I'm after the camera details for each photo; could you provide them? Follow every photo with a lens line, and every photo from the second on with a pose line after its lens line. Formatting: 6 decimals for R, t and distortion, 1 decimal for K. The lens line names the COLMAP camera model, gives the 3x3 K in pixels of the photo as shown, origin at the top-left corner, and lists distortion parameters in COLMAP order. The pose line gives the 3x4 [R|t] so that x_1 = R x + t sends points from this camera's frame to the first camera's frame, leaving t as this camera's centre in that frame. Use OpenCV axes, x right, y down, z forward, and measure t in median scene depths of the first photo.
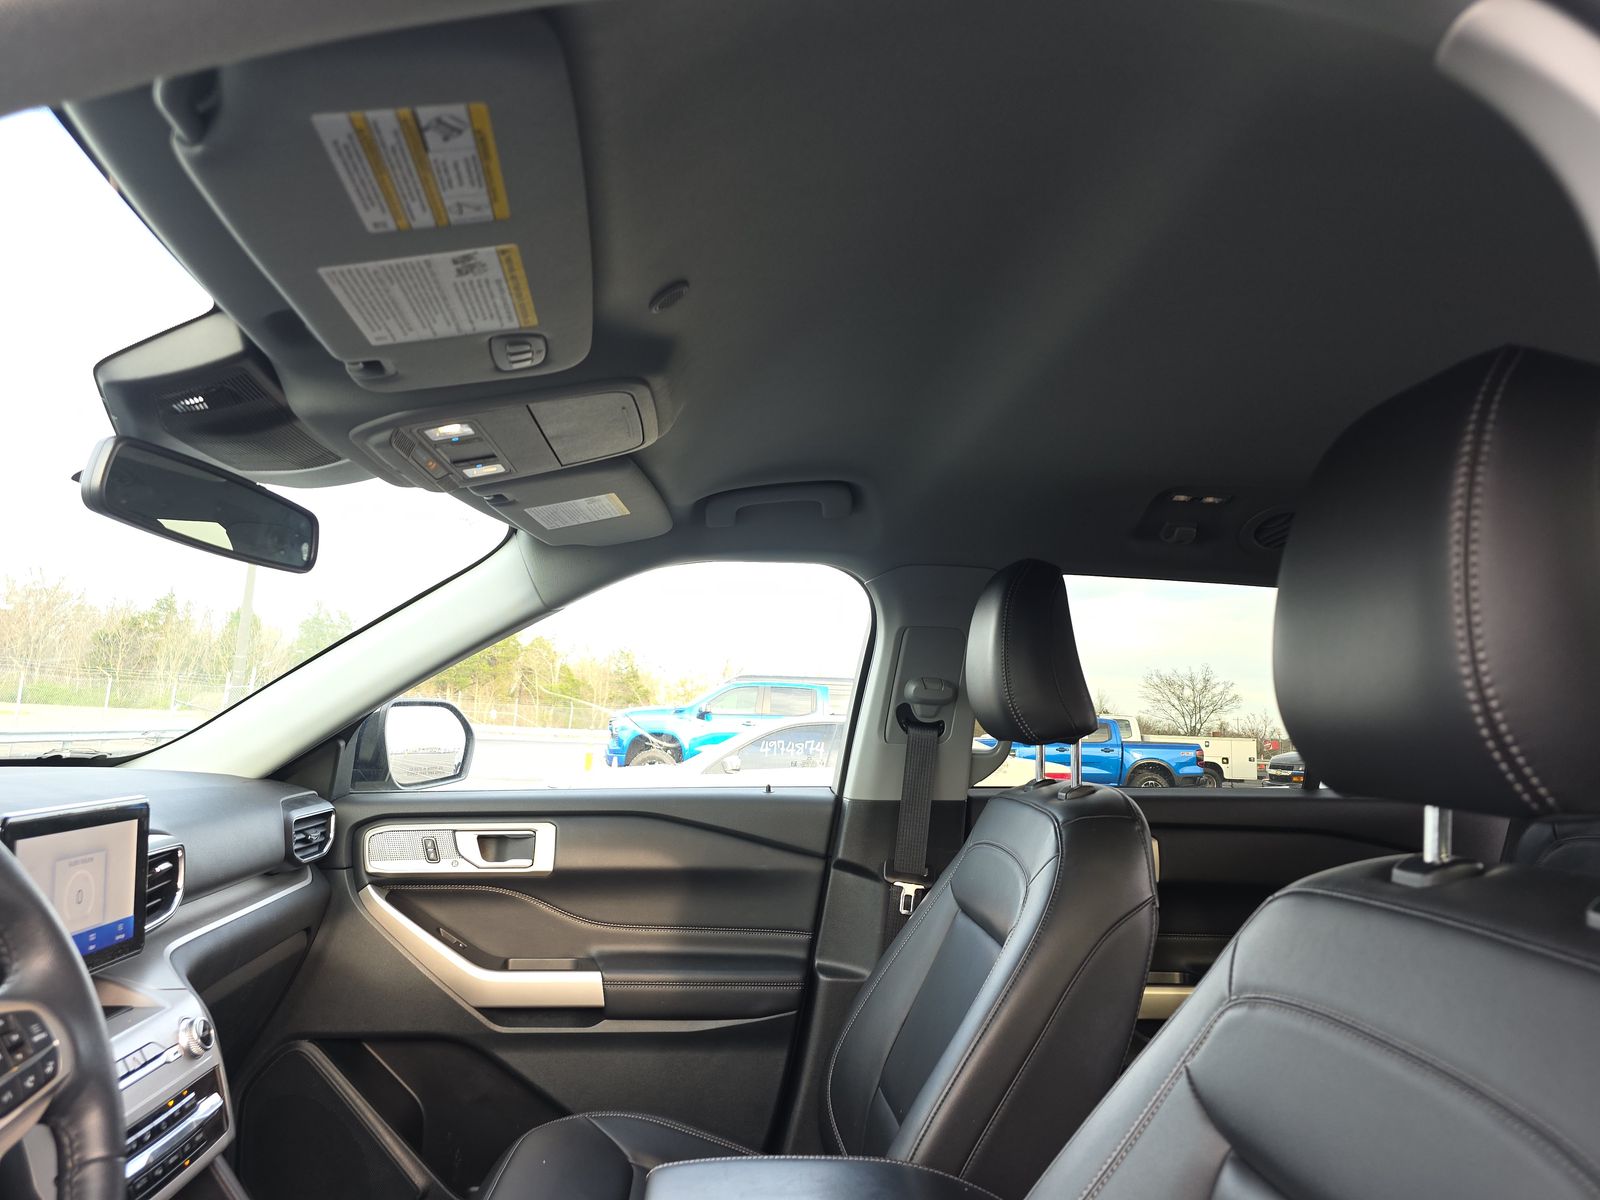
lens RADIAL K [[1058.6, 0, 788.0], [0, 1058.6, 602.2], [0, 0, 1]] dist [0.067163, -0.058686]
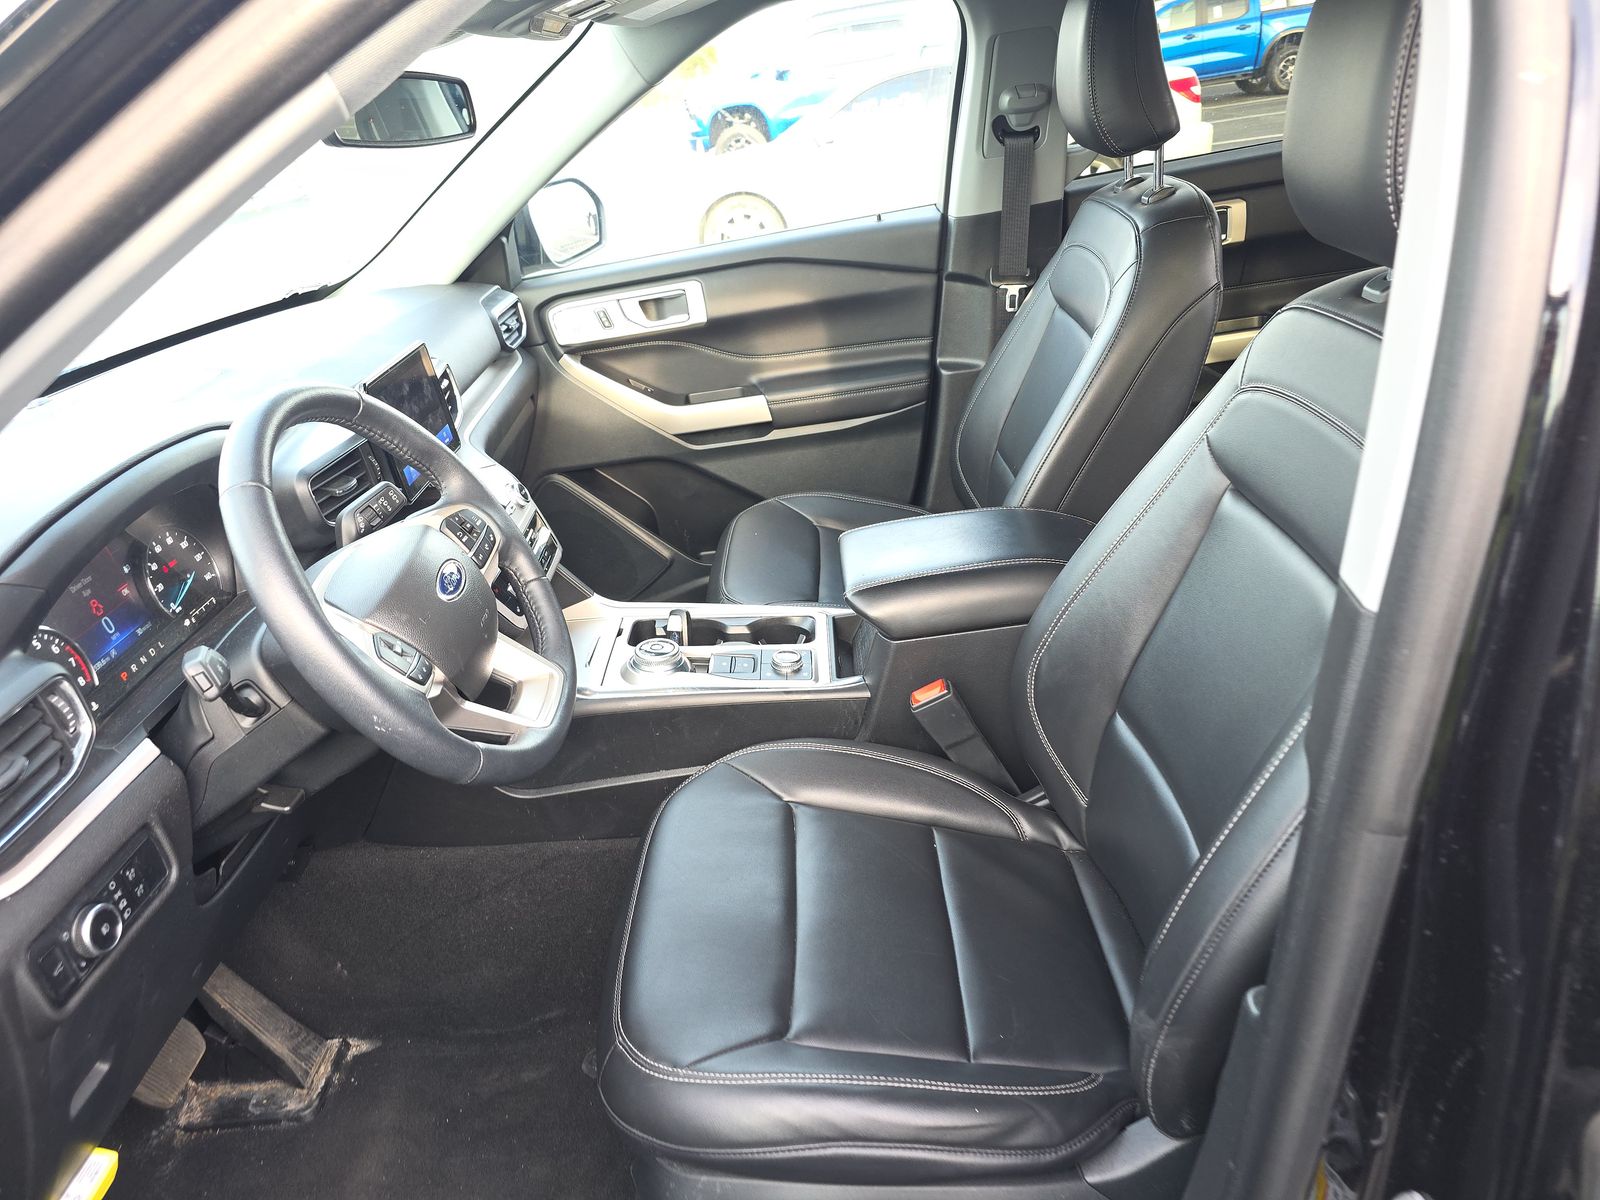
lens RADIAL K [[1058.6, 0, 788.0], [0, 1058.6, 602.2], [0, 0, 1]] dist [0.067163, -0.058686]
pose [[0.983209, -0.118169, -0.139053, -0.005080], [0.175088, 0.825613, 0.536383, -0.110758], [0.051420, -0.551723, 0.832441, -0.154874]]
